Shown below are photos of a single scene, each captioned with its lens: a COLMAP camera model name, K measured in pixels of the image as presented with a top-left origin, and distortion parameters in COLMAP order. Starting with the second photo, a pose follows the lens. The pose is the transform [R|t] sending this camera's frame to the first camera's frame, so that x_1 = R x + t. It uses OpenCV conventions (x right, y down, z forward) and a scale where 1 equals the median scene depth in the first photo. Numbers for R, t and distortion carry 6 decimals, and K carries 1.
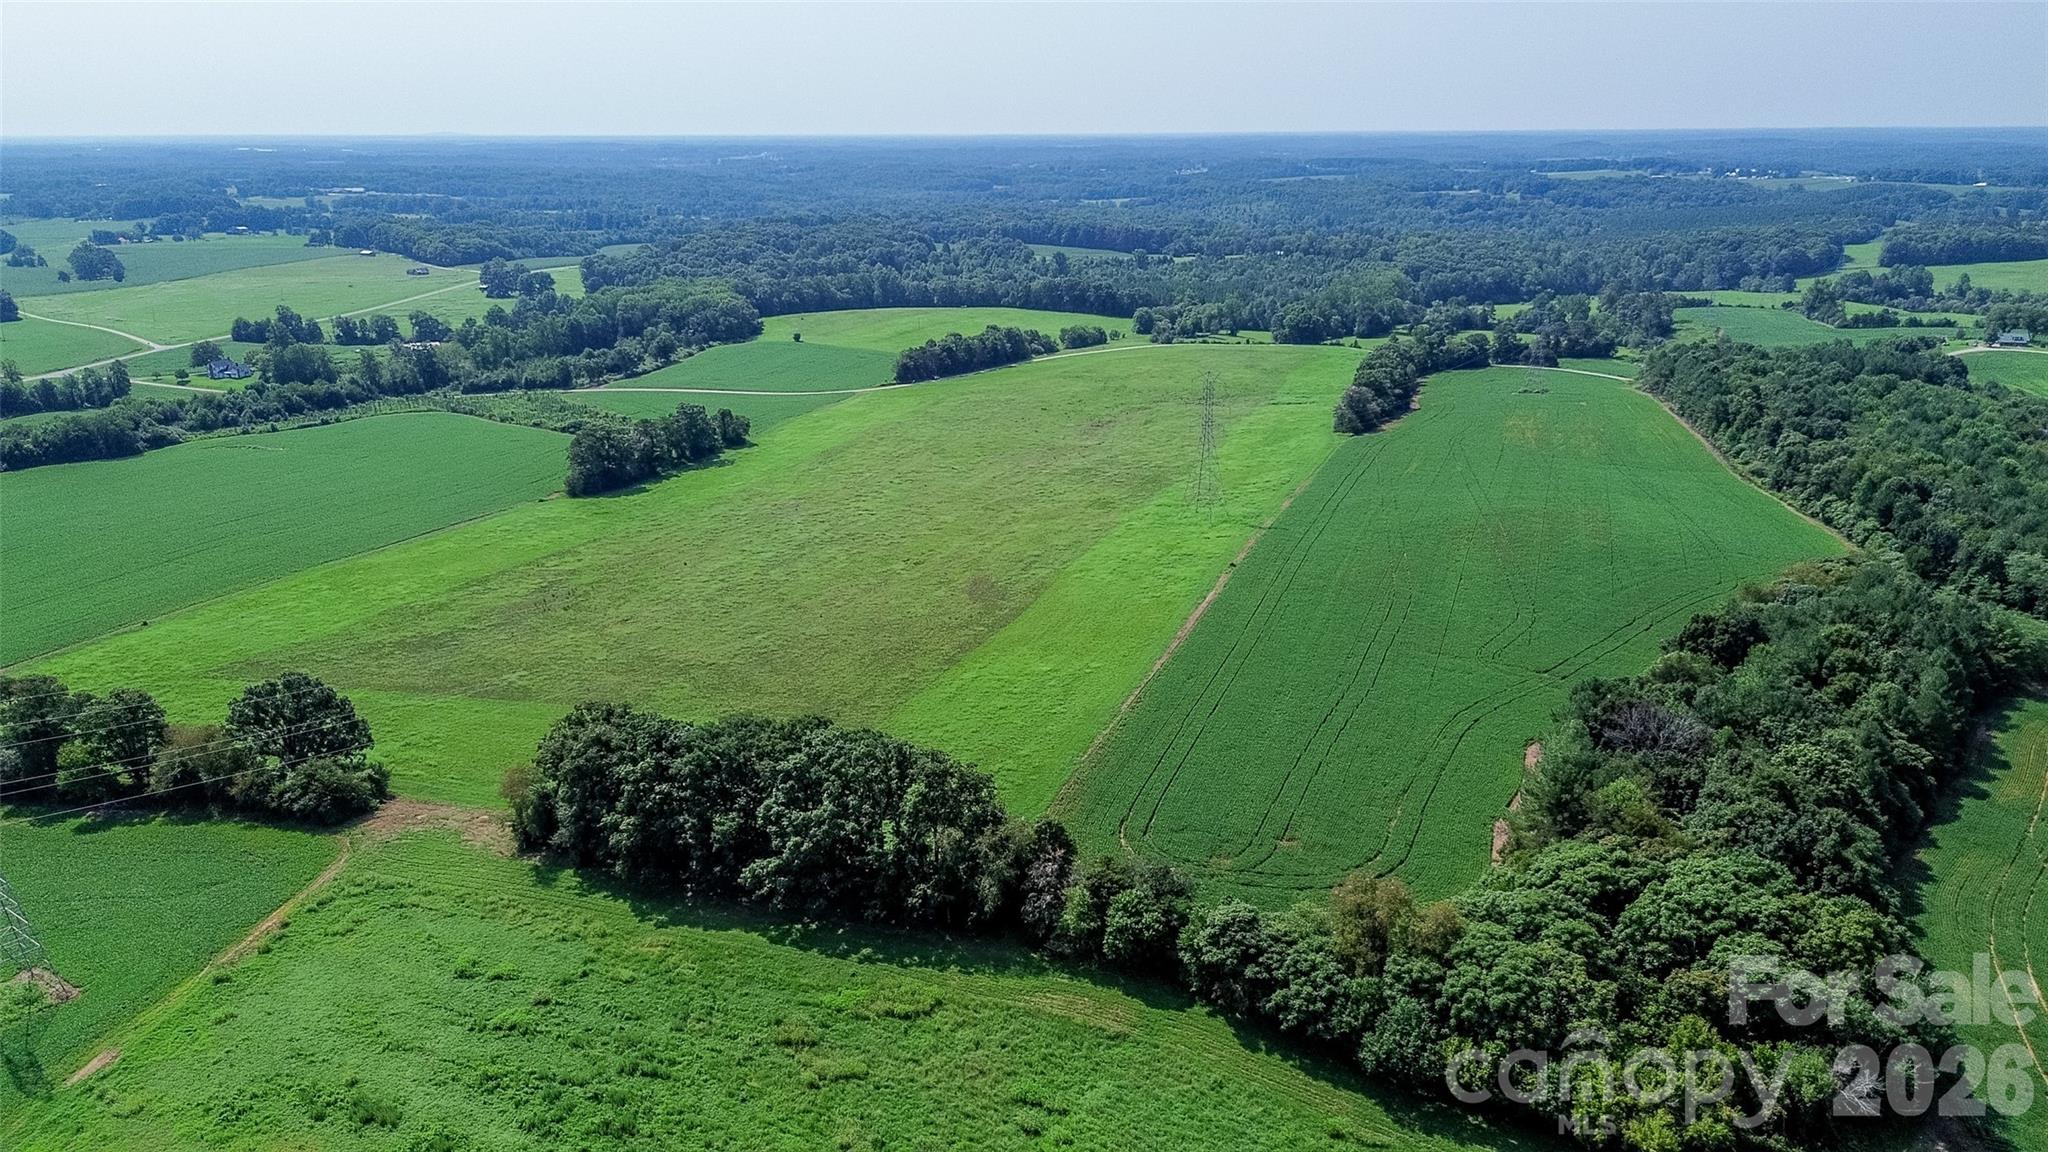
lens RADIAL K [[1450.5, 0, 1029.8], [0, 1450.5, 580.5], [0, 0, 1]] dist [0.057564, -0.052677]
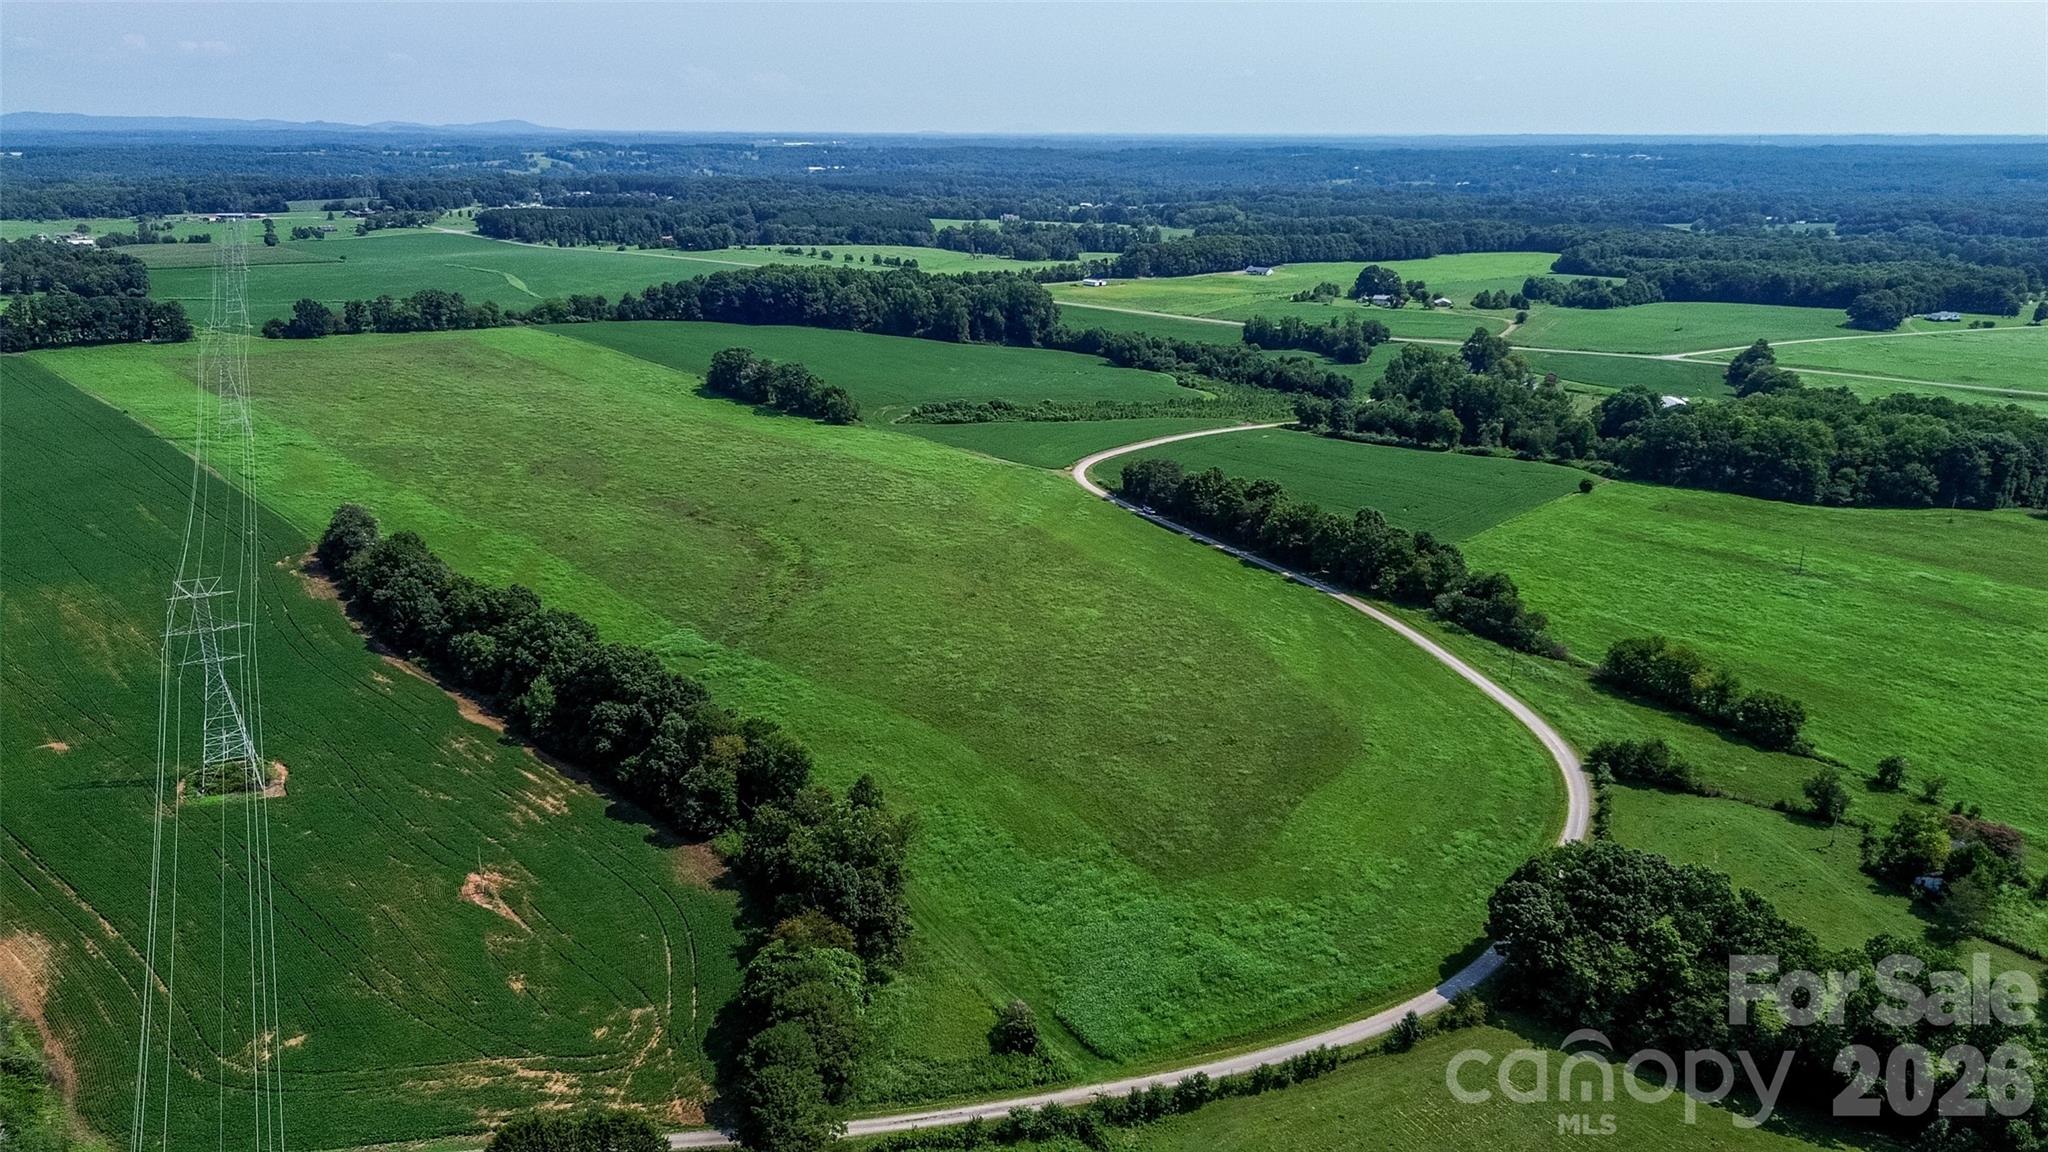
lens RADIAL K [[1450.5, 0, 1029.6], [0, 1450.5, 585.3], [0, 0, 1]] dist [0.057564, -0.052677]
pose [[-0.461142, 0.269301, -0.845473, 0.526498], [-0.264525, 0.867785, 0.420686, -0.374374], [0.846980, 0.417644, -0.328935, 1.191580]]
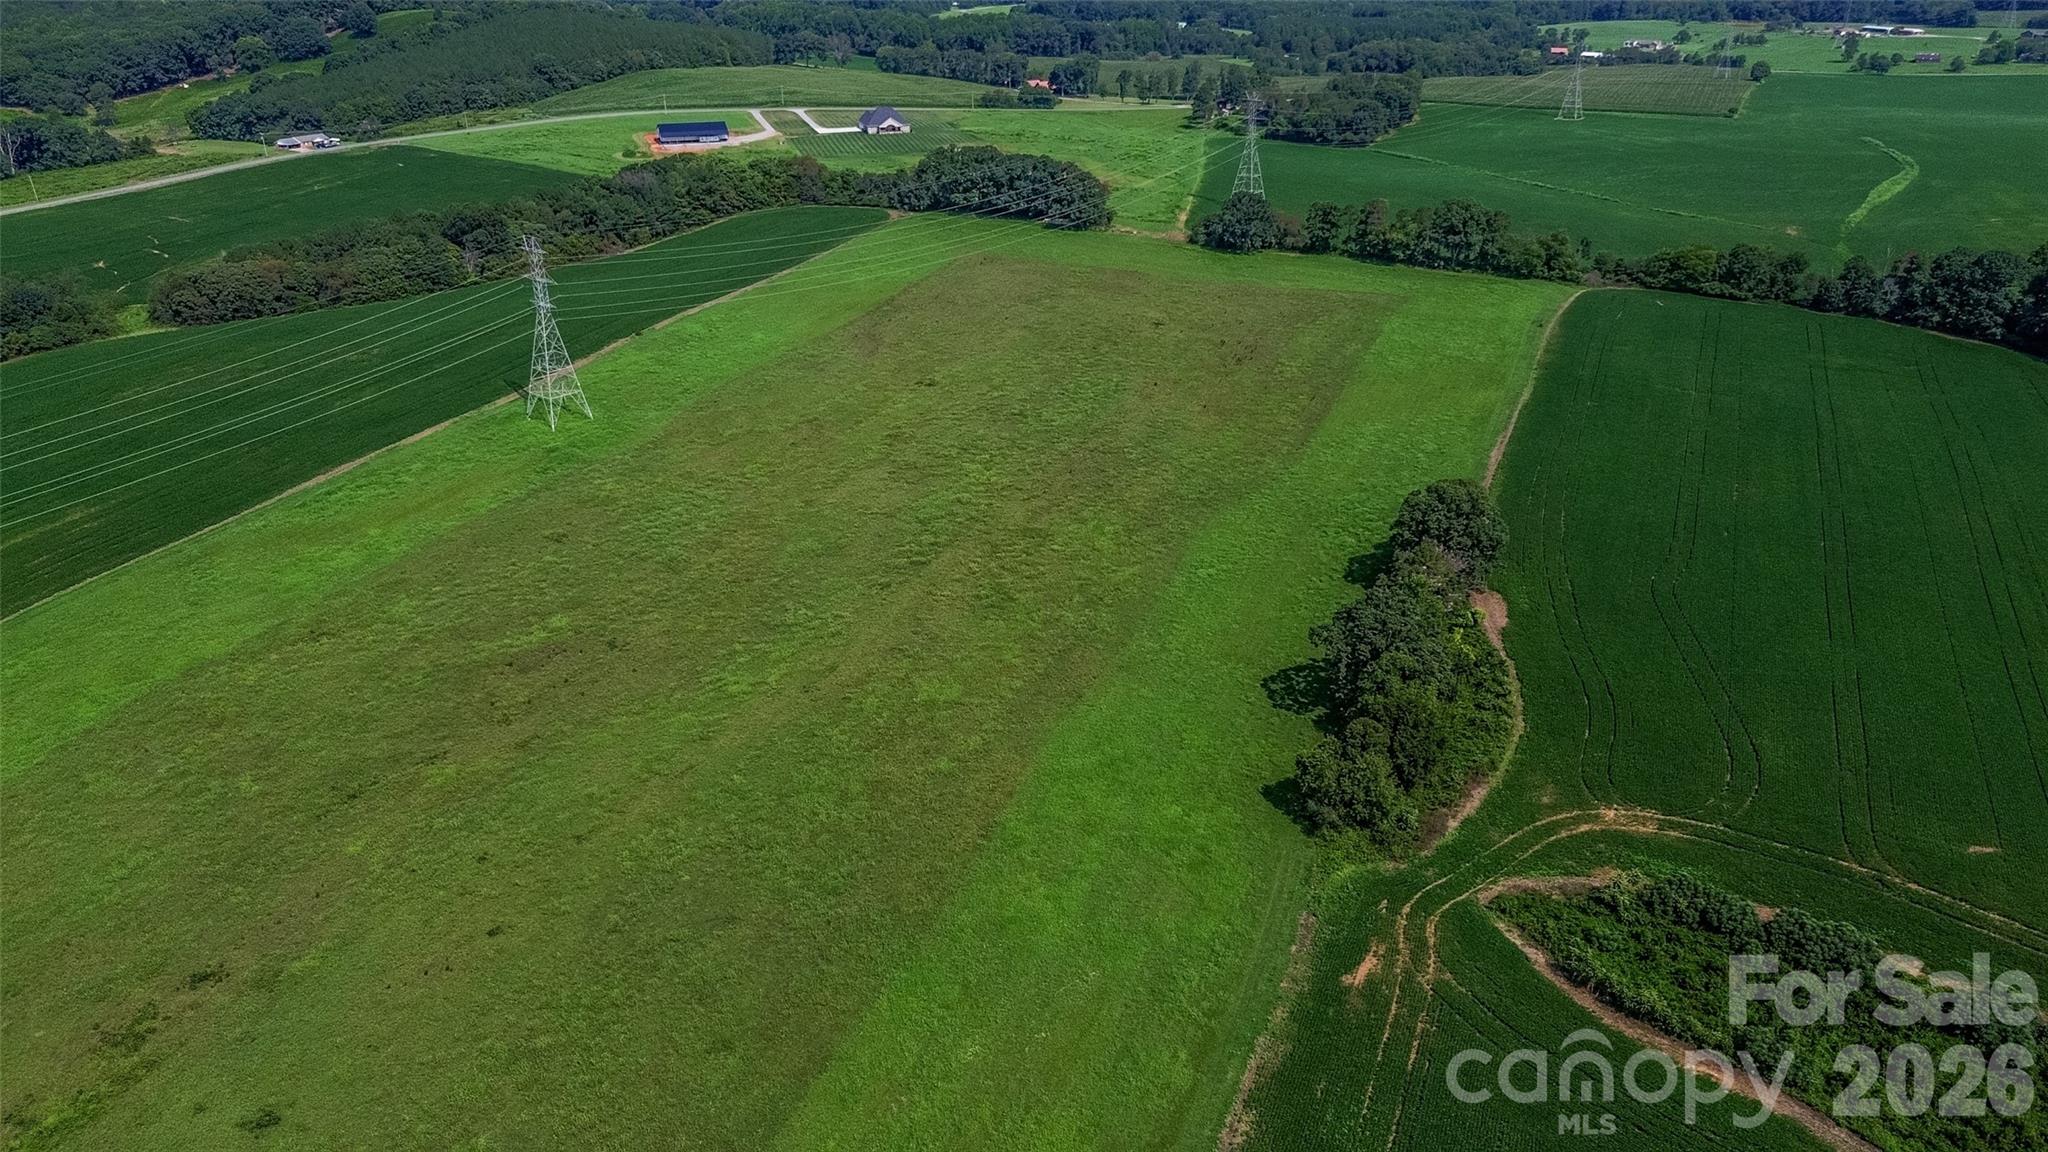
lens RADIAL K [[1450.5, 0, 1029.7], [0, 1450.5, 578.7], [0, 0, 1]] dist [0.057564, -0.052677]
pose [[-0.997658, -0.019619, 0.065526, -0.115115], [0.029143, 0.744757, 0.666699, -0.303551], [-0.061881, 0.667047, -0.742441, 0.970037]]
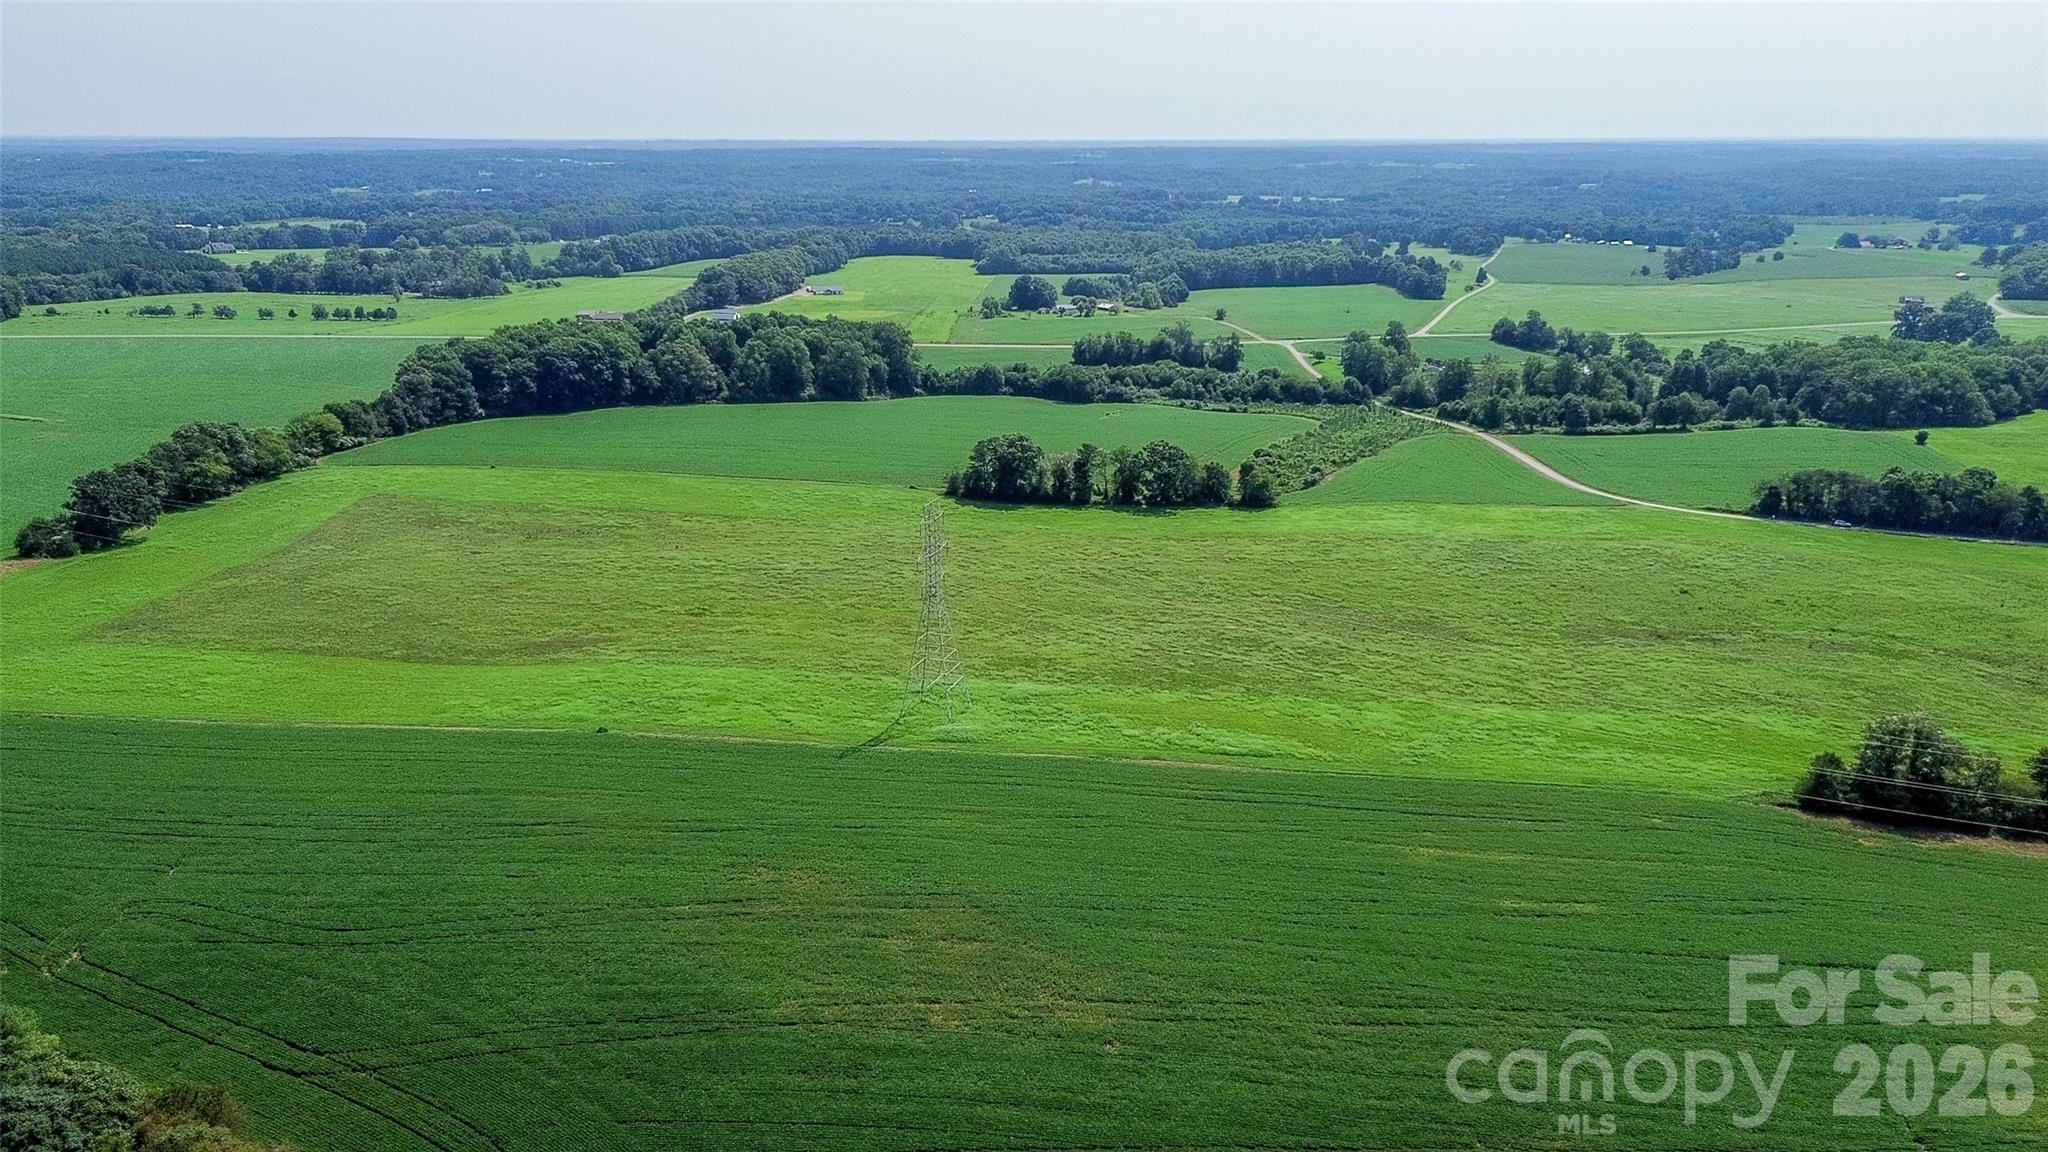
lens RADIAL K [[1450.5, 0, 1027.6], [0, 1450.5, 585.7], [0, 0, 1]] dist [0.057564, -0.052677]
pose [[0.279887, 0.289241, -0.915425, 0.428372], [-0.286250, 0.935305, 0.208003, -0.147255], [0.916365, 0.203823, 0.344575, 0.467619]]
